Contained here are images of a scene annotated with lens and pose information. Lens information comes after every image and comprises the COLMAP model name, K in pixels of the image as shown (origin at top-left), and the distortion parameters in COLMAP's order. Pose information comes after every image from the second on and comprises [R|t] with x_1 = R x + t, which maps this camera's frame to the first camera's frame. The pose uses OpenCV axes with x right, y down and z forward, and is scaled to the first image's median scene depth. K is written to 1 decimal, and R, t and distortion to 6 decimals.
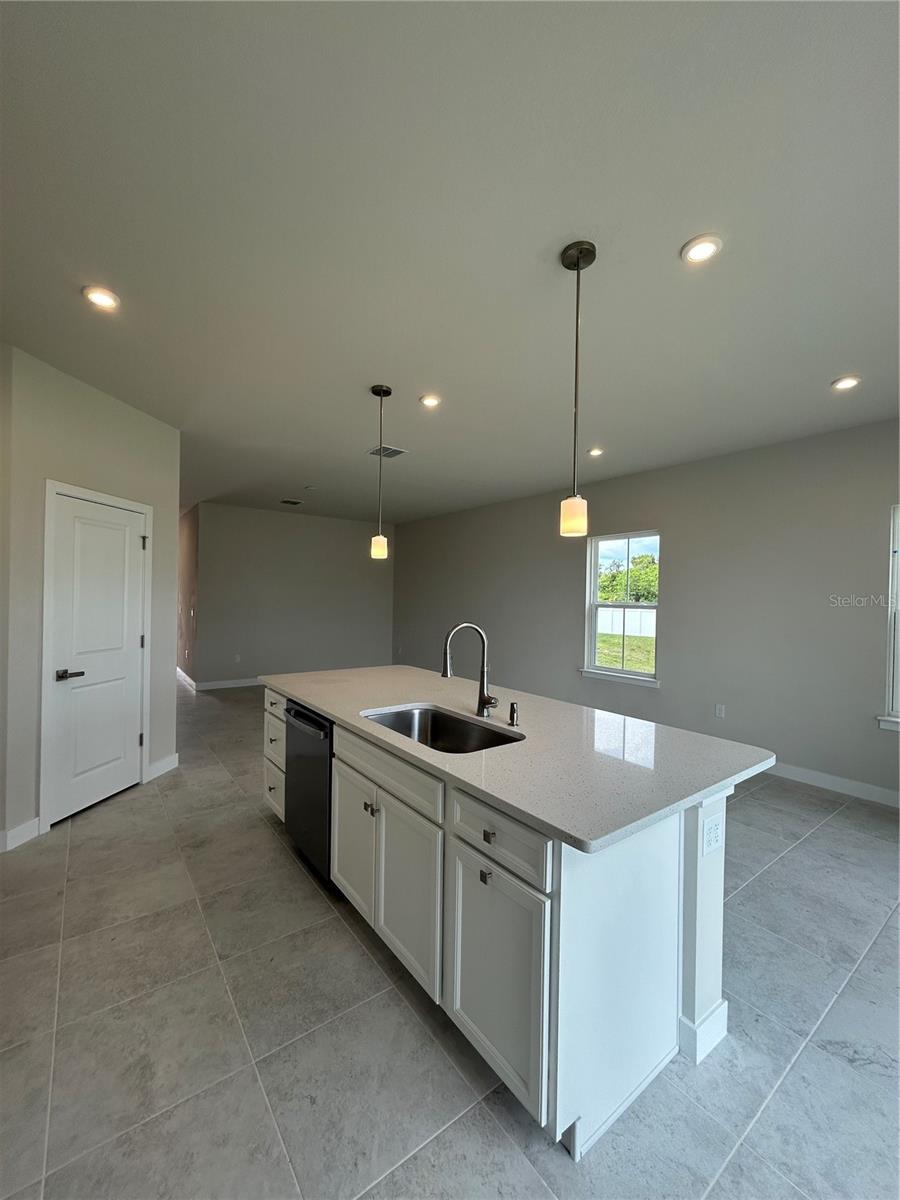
lens RADIAL K [[480.1, 0, 452.8], [0, 480.1, 600.6], [0, 0, 1]] dist [0.000895, -0.000865]
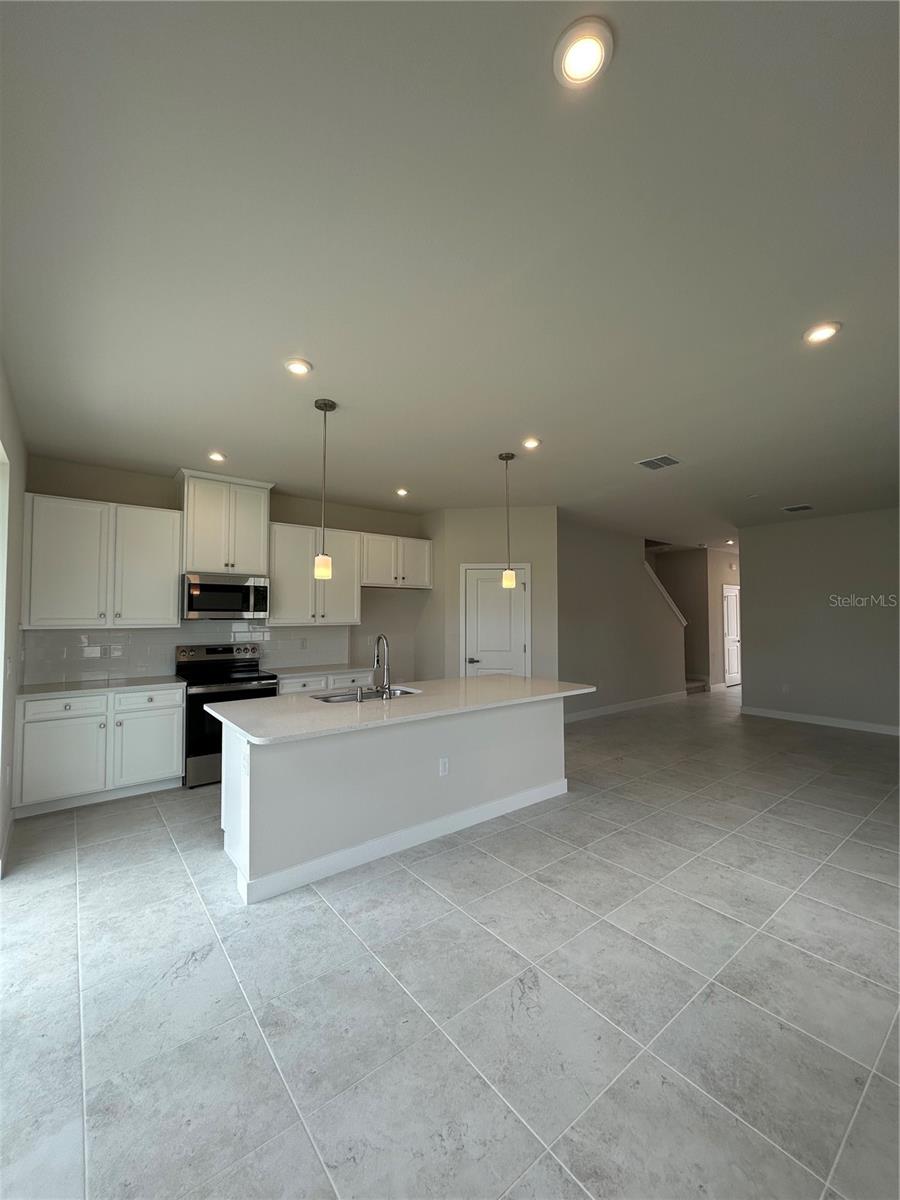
lens RADIAL K [[480.1, 0, 451.0], [0, 480.1, 601.7], [0, 0, 1]] dist [0.000895, -0.000865]
pose [[0.022513, -0.048900, -0.998550, 1.092495], [-0.005586, 0.998781, -0.049037, 0.010565], [0.999731, 0.006682, 0.022213, 0.819150]]
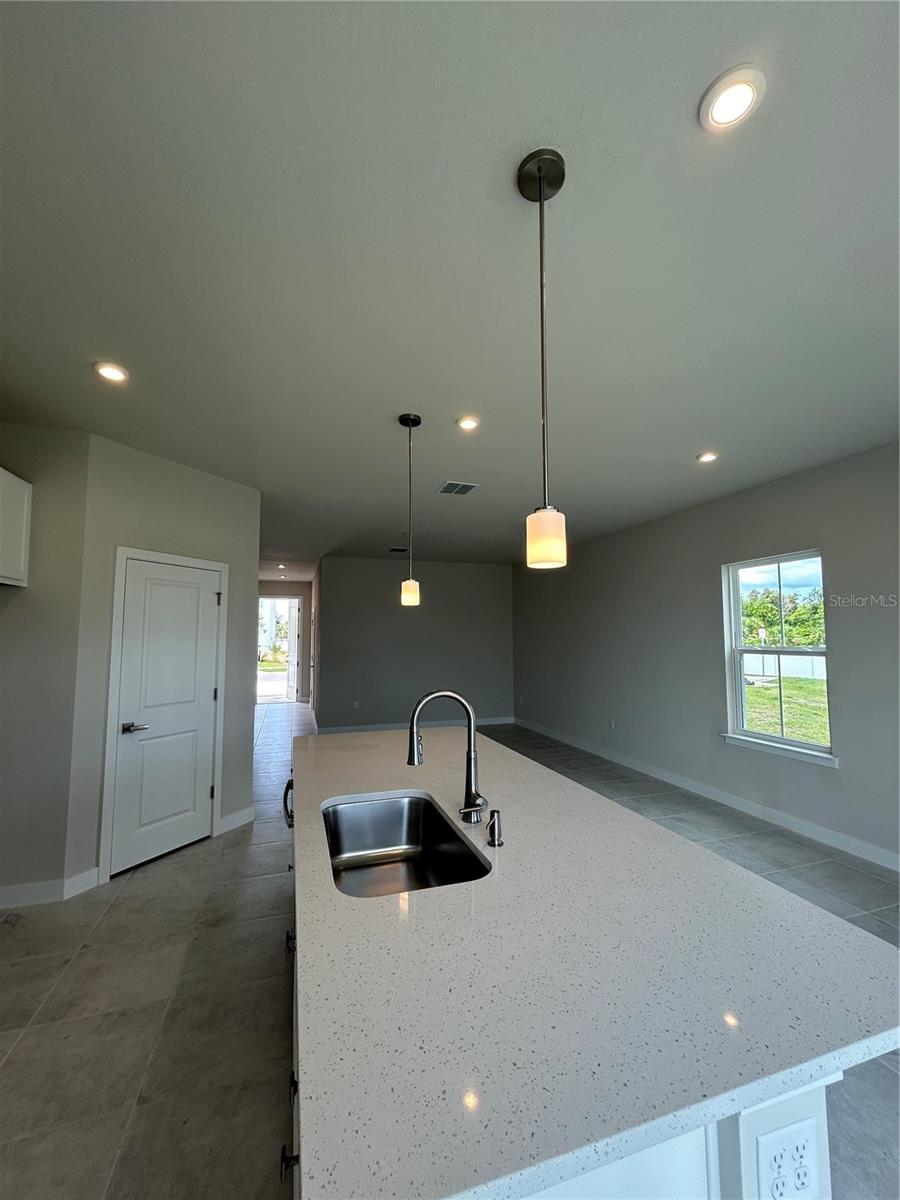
lens RADIAL K [[480.1, 0, 452.3], [0, 480.1, 600.1], [0, 0, 1]] dist [0.000895, -0.000865]
pose [[0.946499, -0.043724, -0.319730, 0.199791], [0.016188, 0.995964, -0.088278, -0.019336], [0.322299, 0.078379, 0.943388, 0.199363]]
